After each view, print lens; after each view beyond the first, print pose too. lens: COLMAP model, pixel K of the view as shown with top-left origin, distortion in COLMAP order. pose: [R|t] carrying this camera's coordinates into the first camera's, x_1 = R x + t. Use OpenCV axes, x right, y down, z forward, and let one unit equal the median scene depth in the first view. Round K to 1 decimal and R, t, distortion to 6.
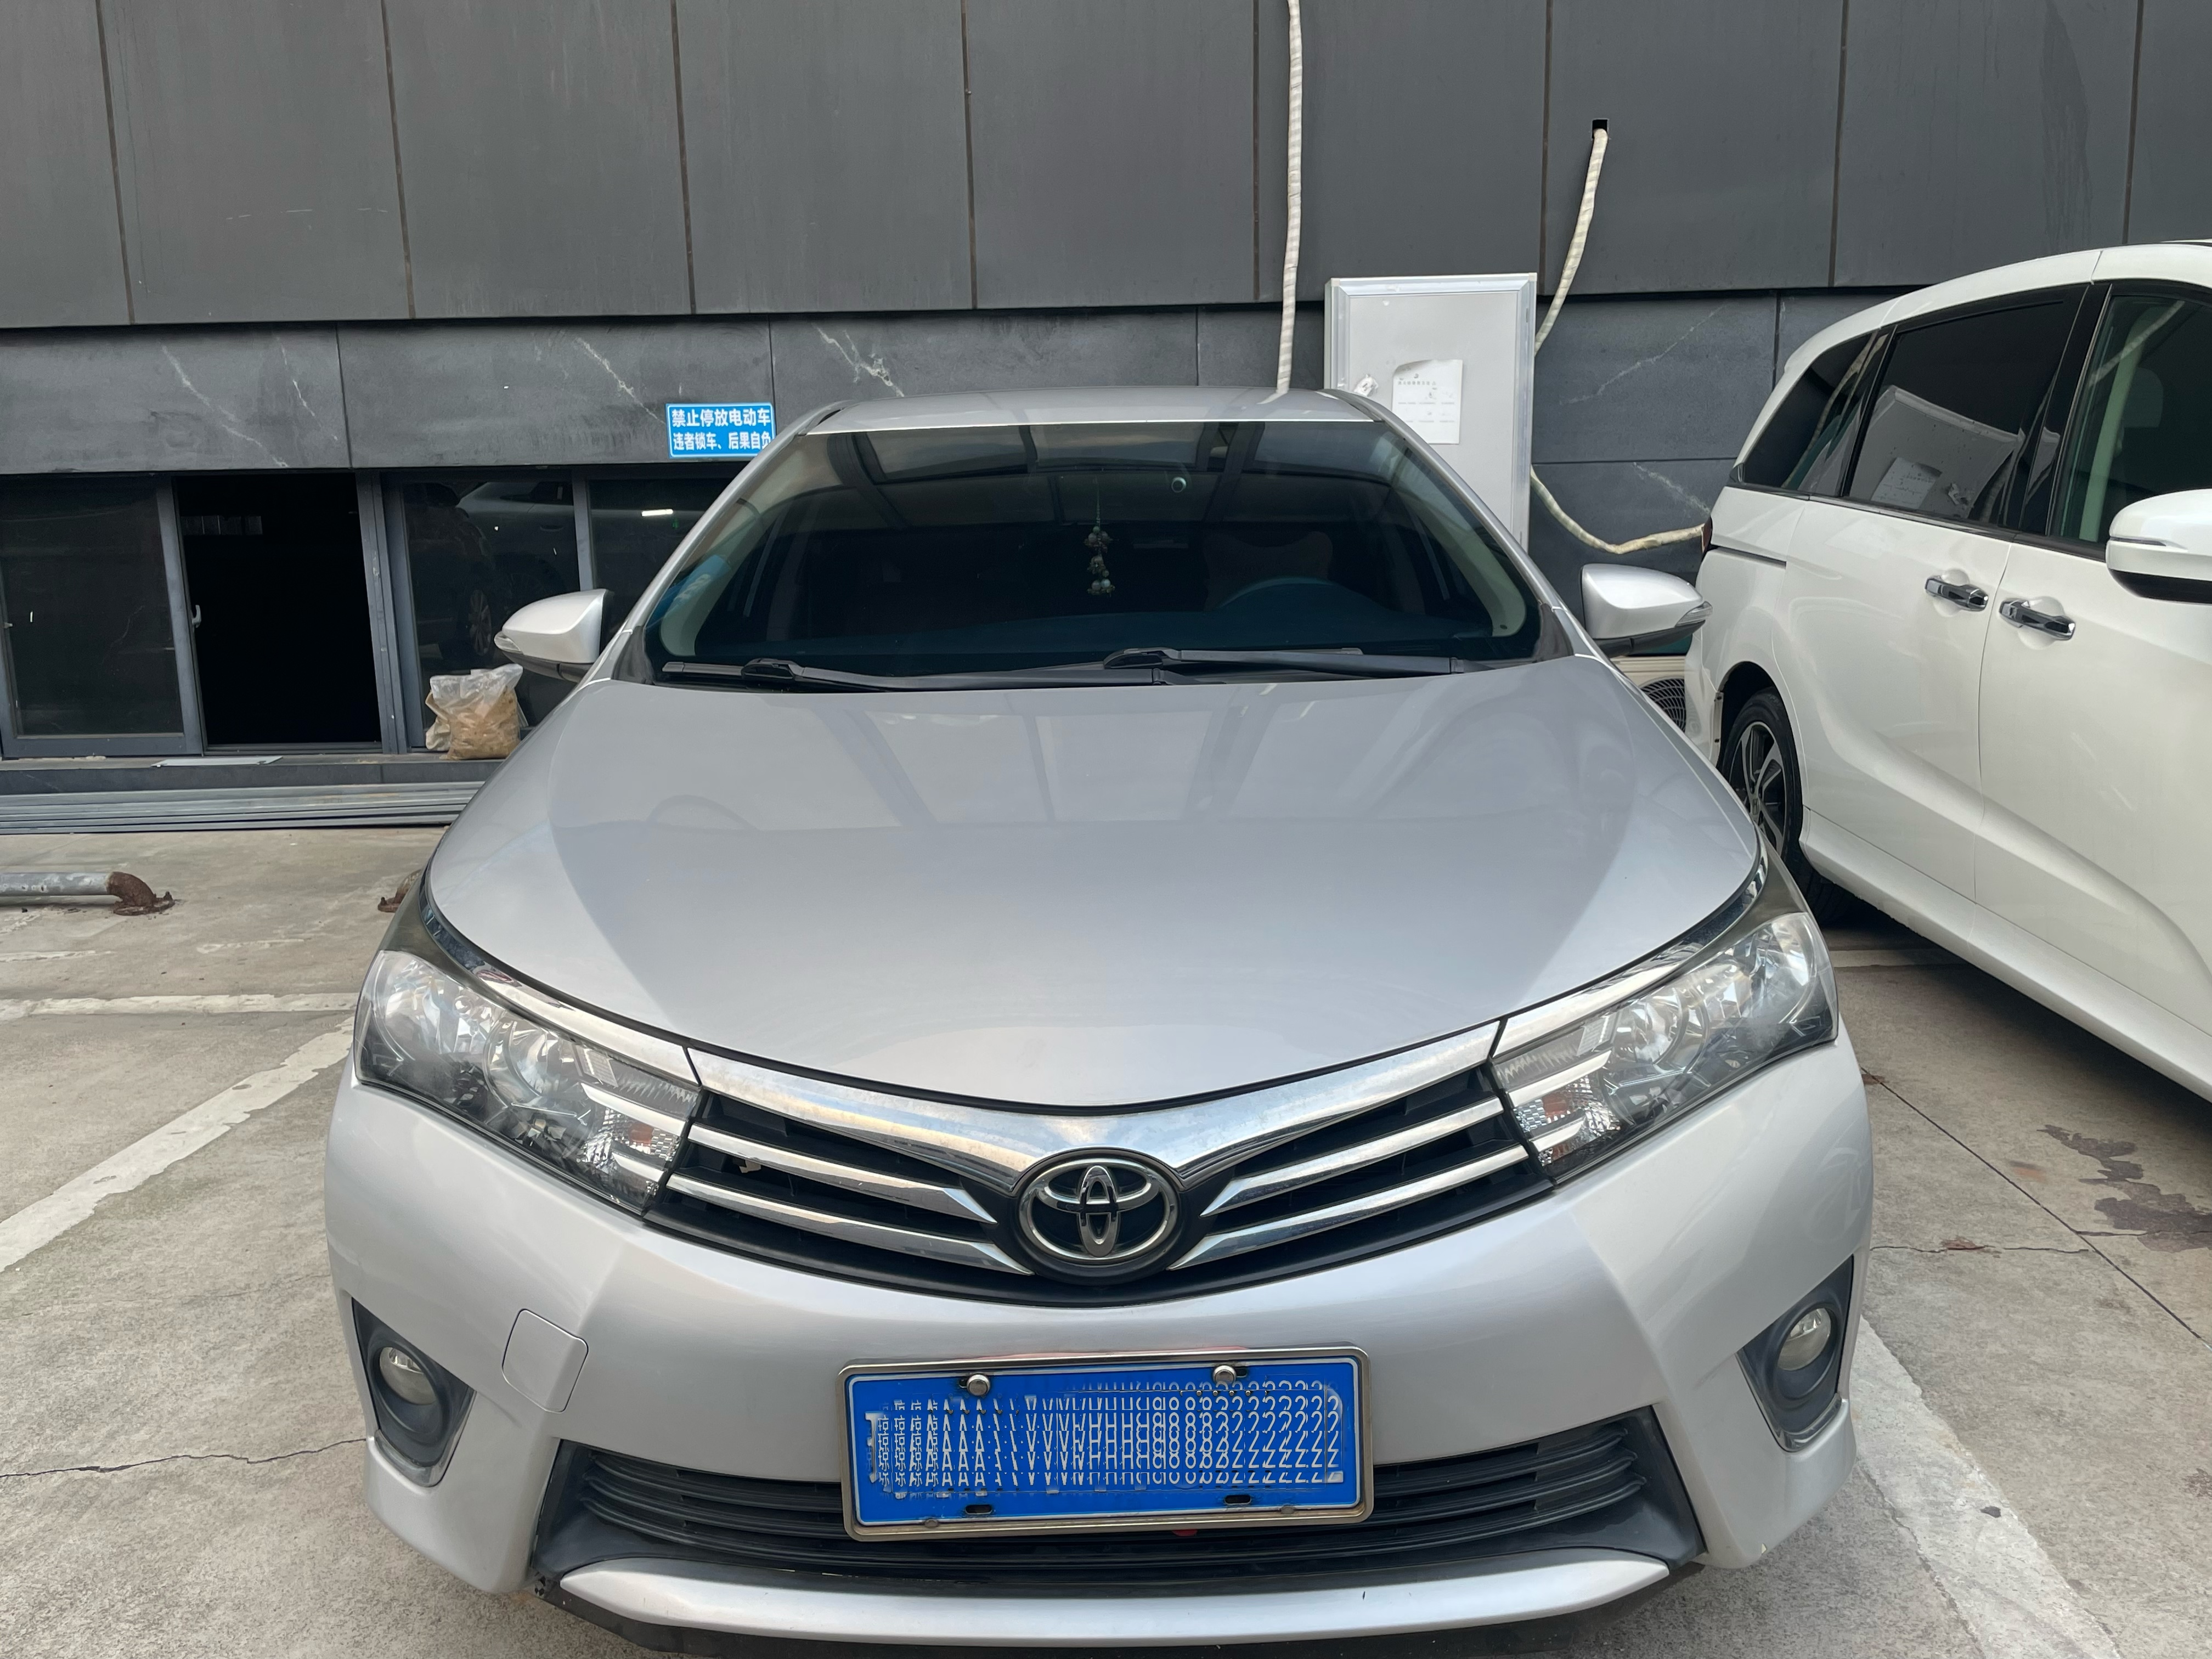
lens RADIAL K [[1845.2, 0, 1104.2], [0, 1845.2, 828.9], [0, 0, 1]] dist [0.039999, -0.012232]
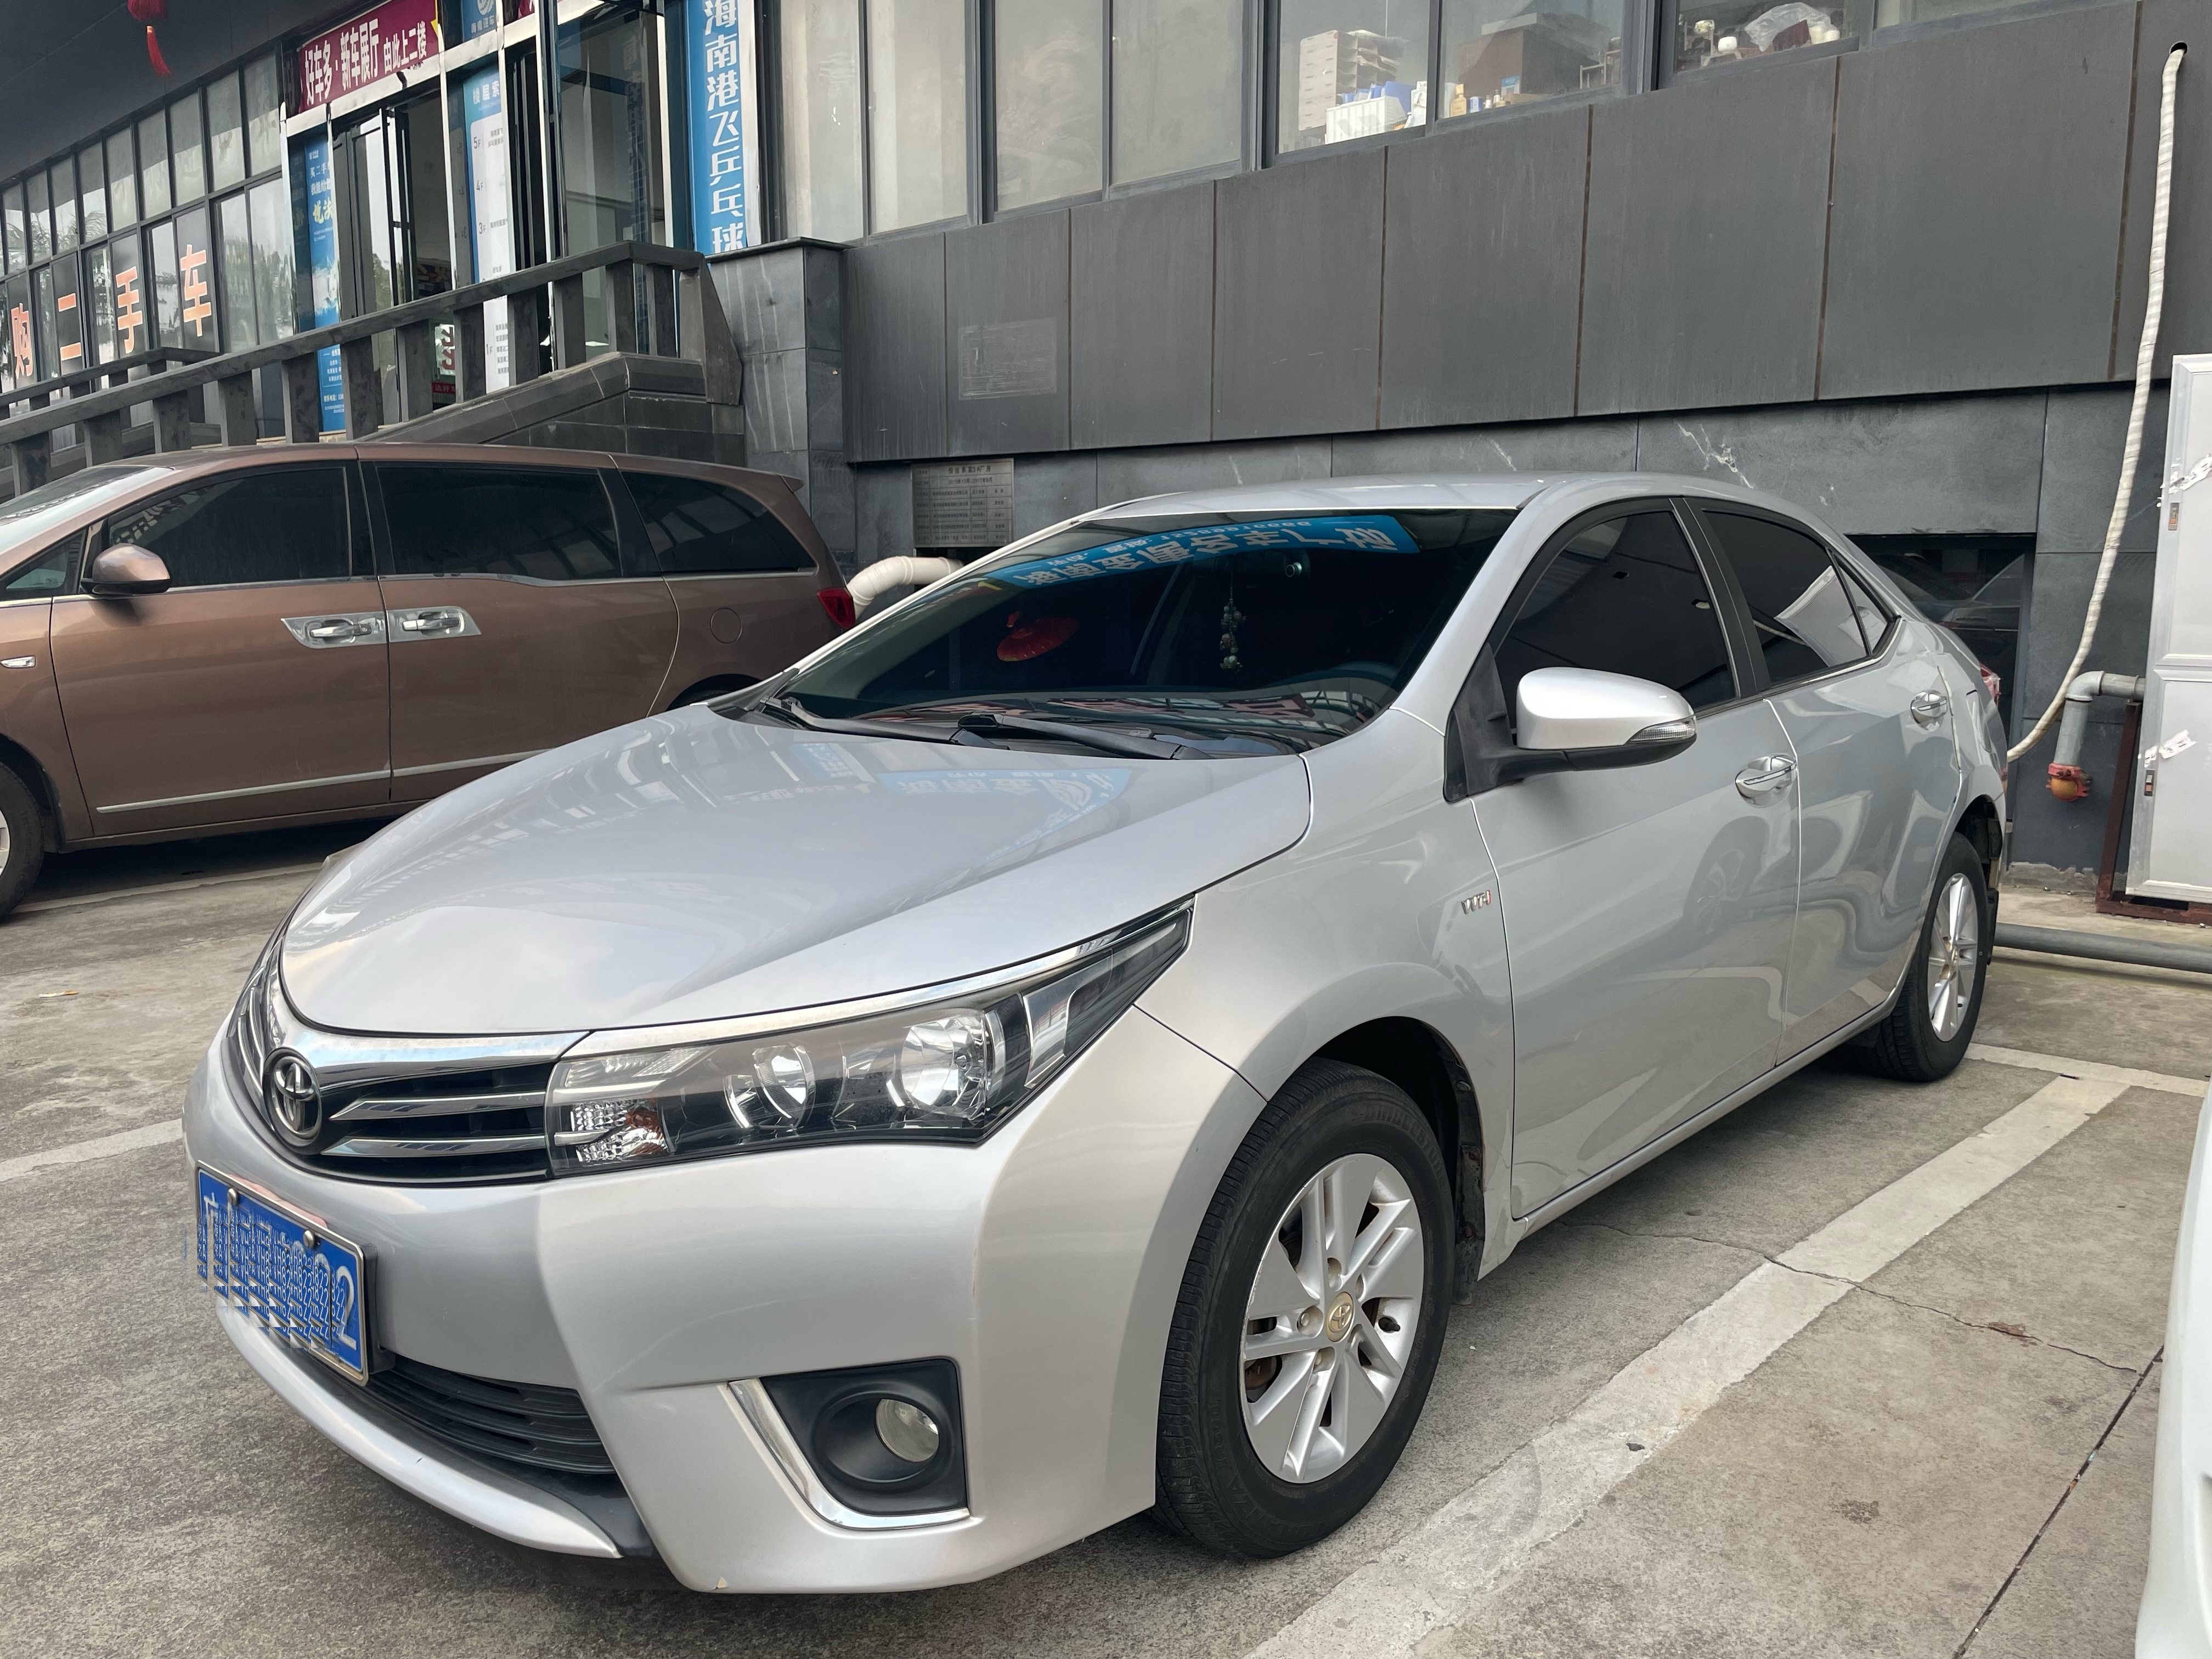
lens RADIAL K [[1713.7, 0, 1105.0], [0, 1713.7, 825.4], [0, 0, 1]] dist [0.068336, -0.077334]
pose [[0.722179, 0.127889, -0.679781, 0.360066], [-0.146759, 0.988714, 0.030097, -0.001105], [0.675959, 0.078028, 0.732797, -0.019034]]
